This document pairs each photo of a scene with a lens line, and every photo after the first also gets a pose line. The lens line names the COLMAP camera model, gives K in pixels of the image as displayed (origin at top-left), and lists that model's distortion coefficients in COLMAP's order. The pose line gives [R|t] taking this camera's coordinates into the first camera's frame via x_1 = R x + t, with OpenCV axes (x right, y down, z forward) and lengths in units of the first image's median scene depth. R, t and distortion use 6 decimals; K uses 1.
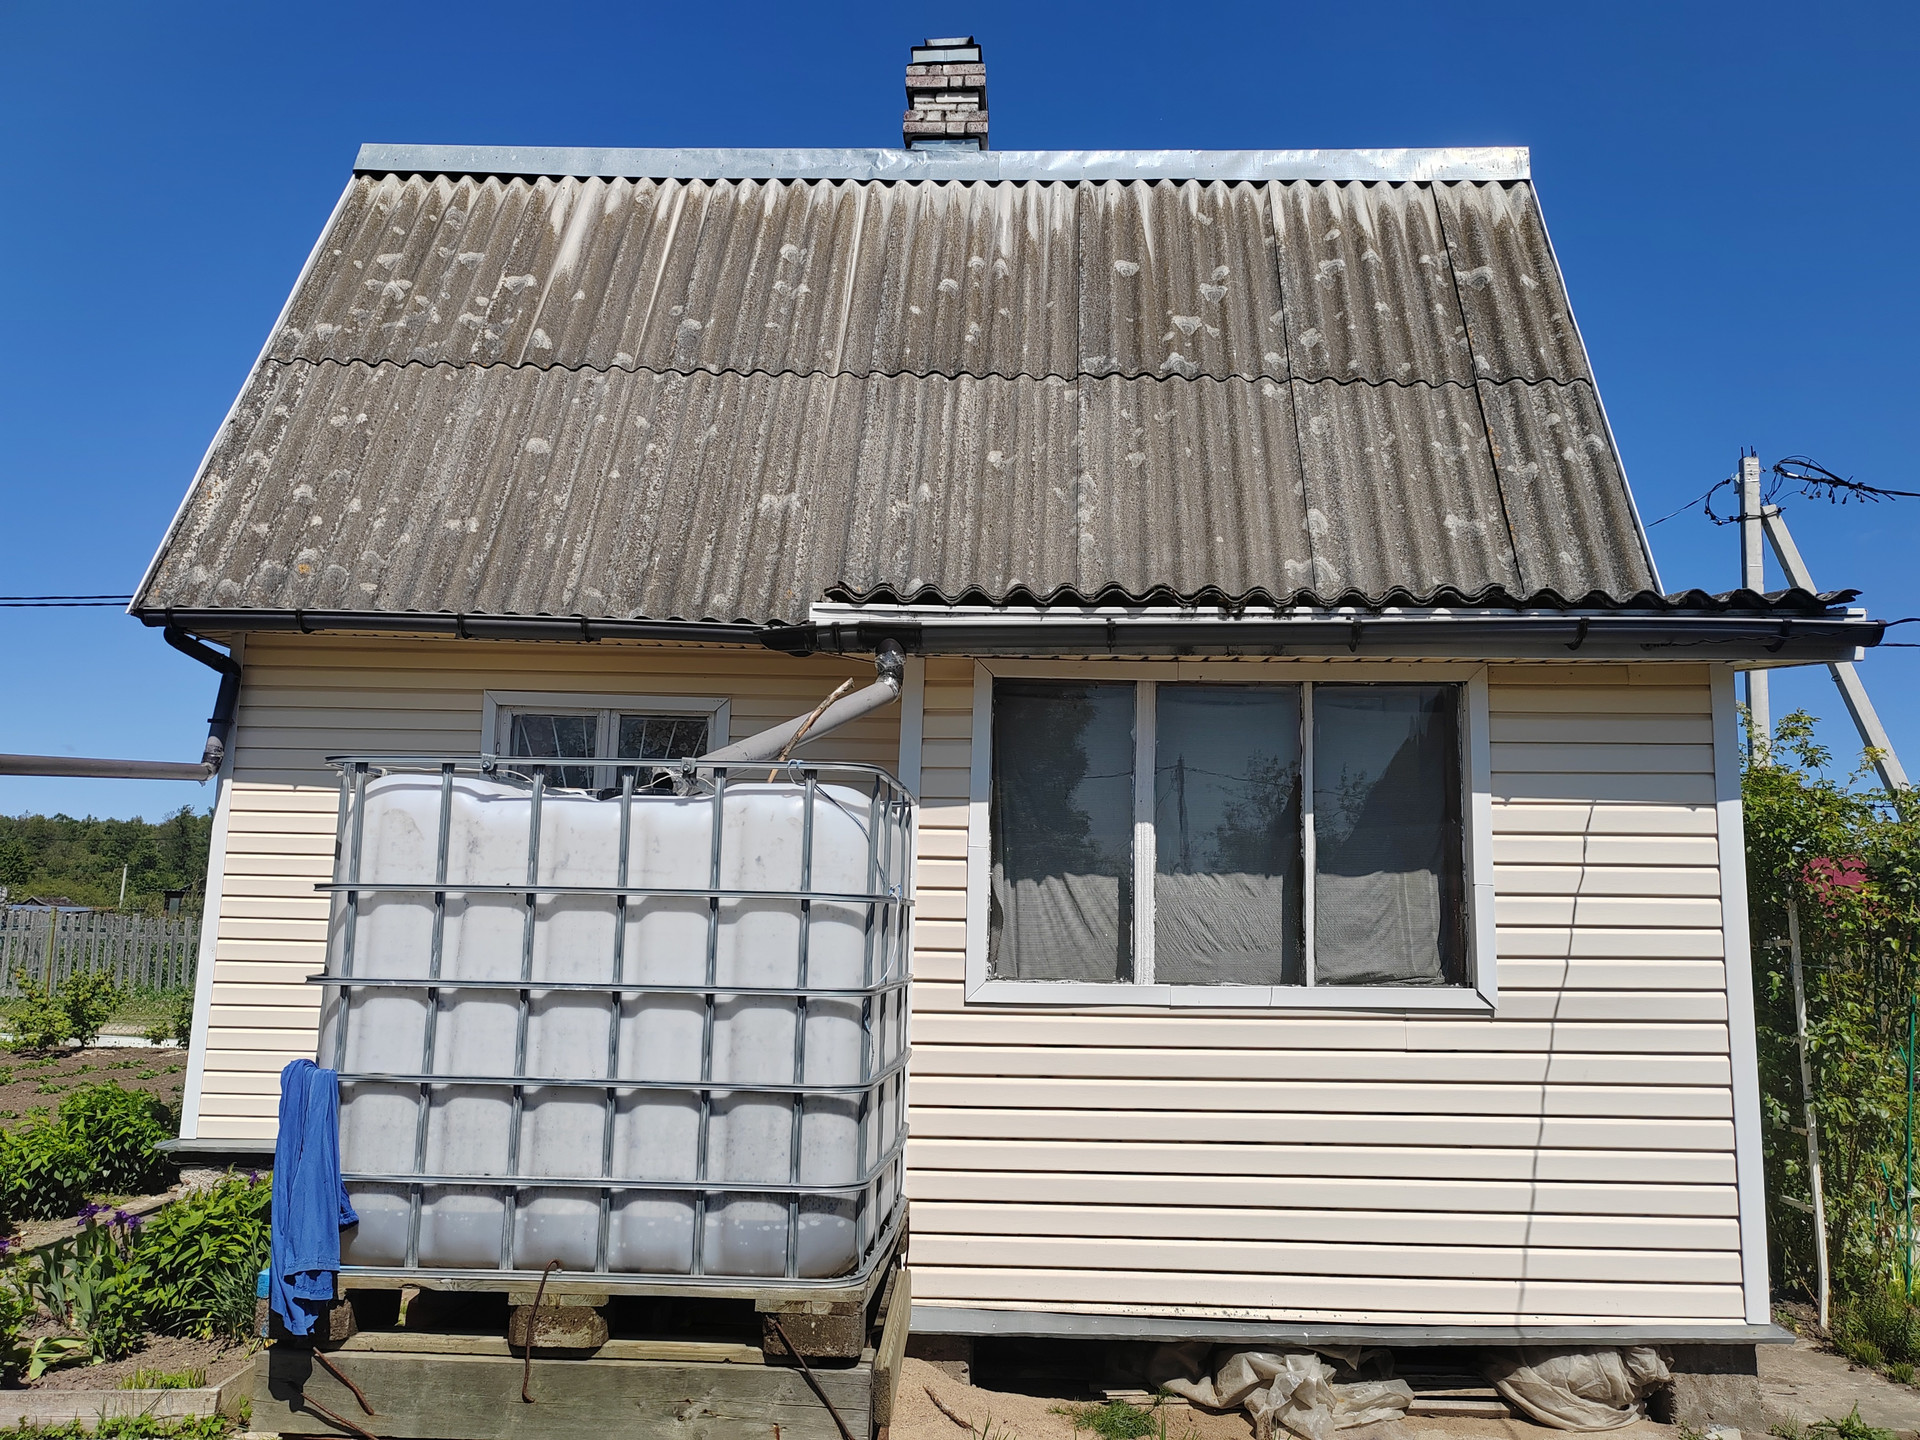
lens RADIAL K [[1479.8, 0, 960.0], [0, 1479.8, 720.0], [0, 0, 1]] dist [0.098705, -0.096037]
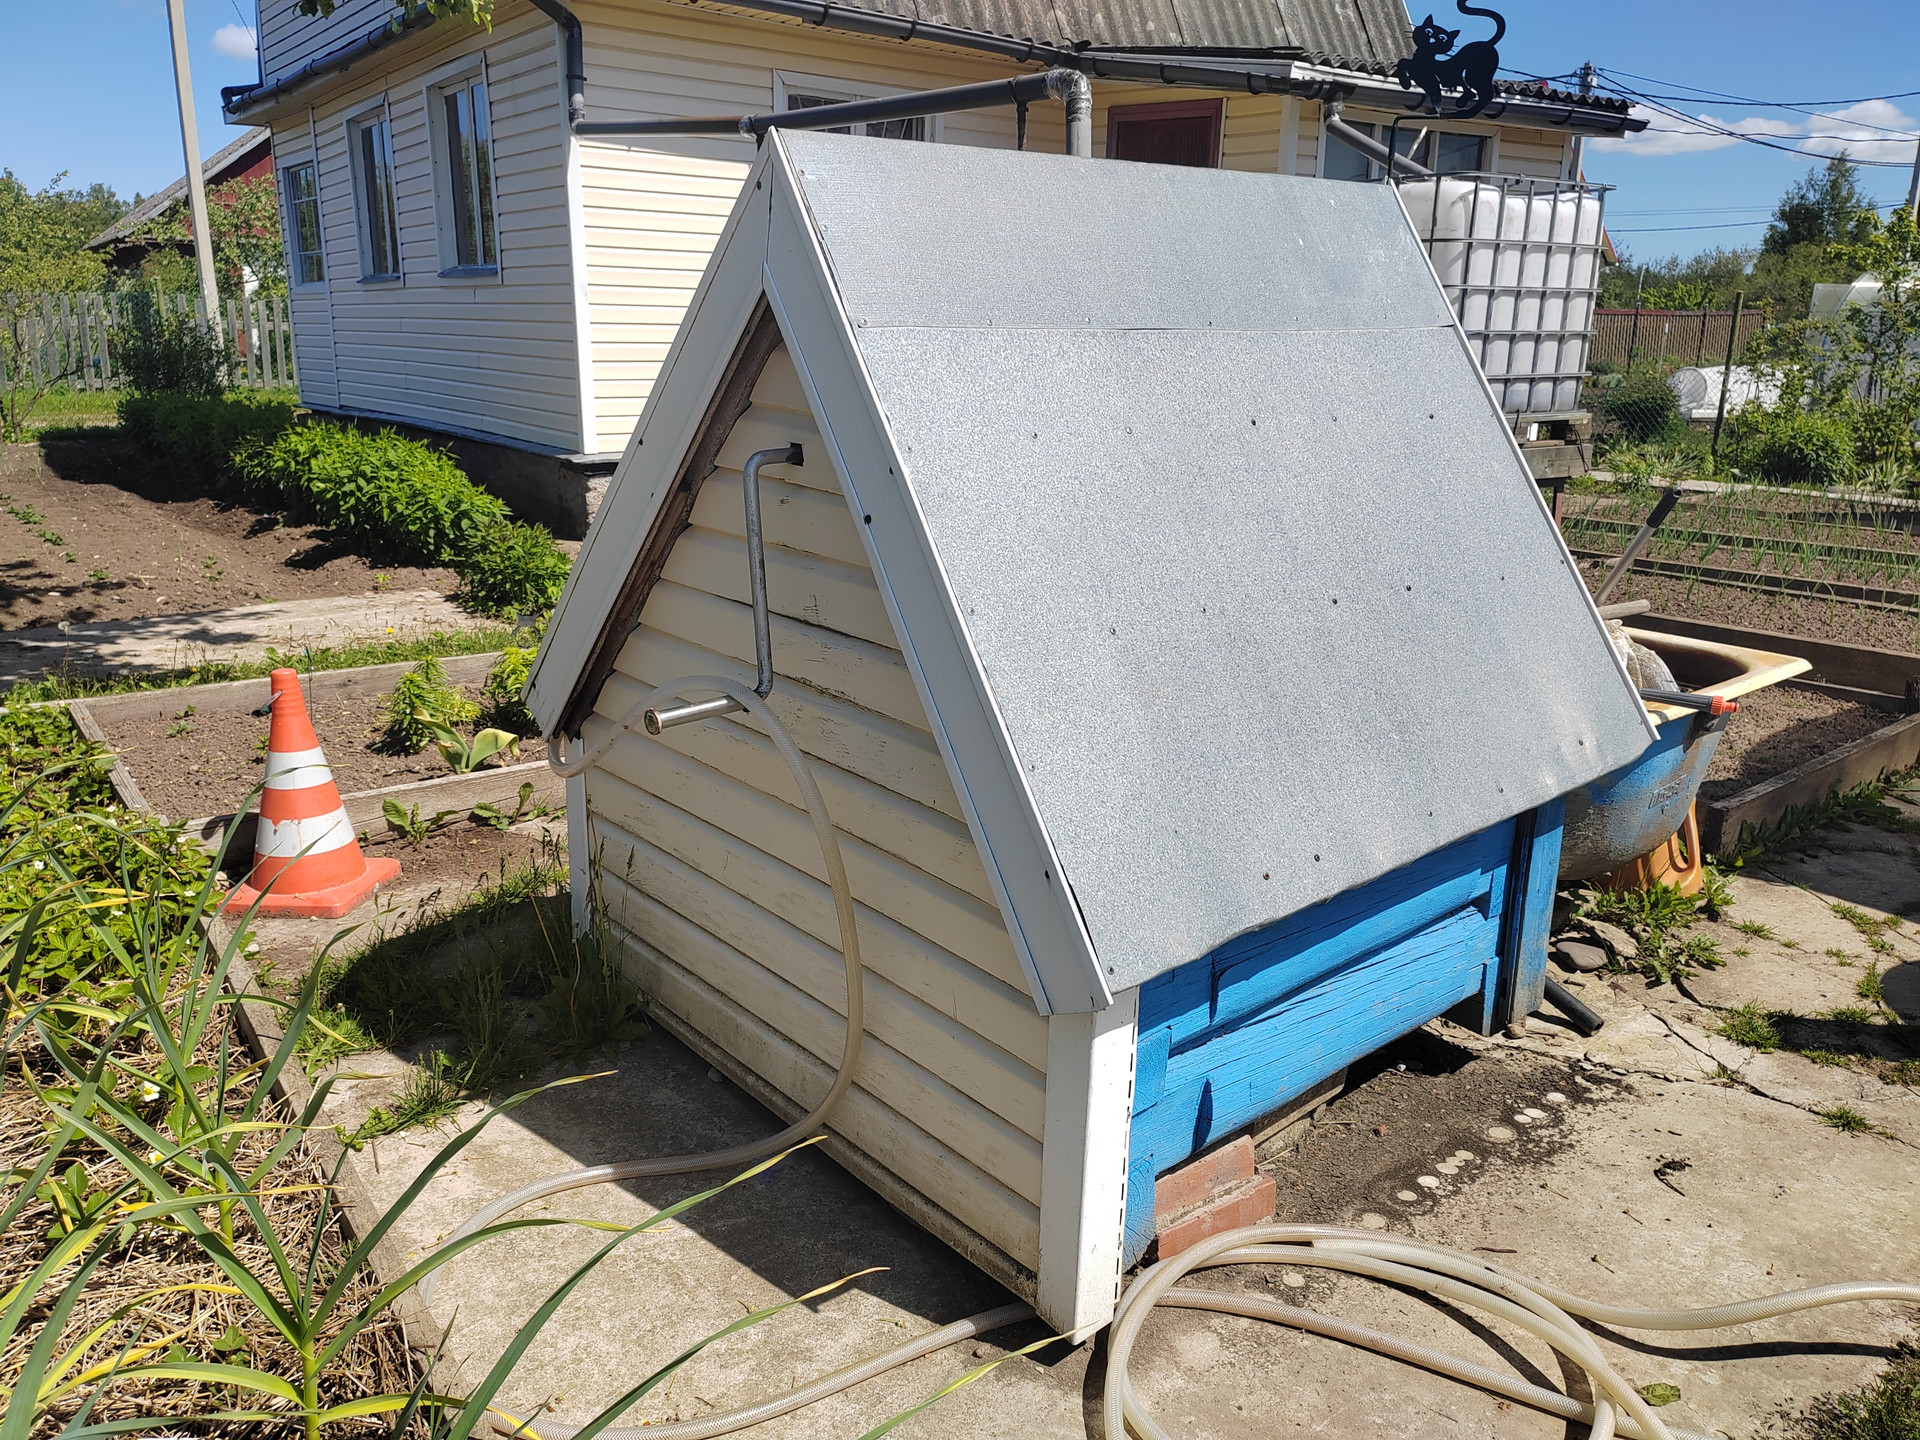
lens RADIAL K [[1479.8, 0, 960.0], [0, 1479.8, 720.0], [0, 0, 1]] dist [0.098705, -0.096037]
pose [[0.771067, -0.174914, 0.612259, -1.519802], [-0.082562, 0.925951, 0.368508, 0.009875], [-0.631379, -0.334693, 0.699529, -0.152187]]
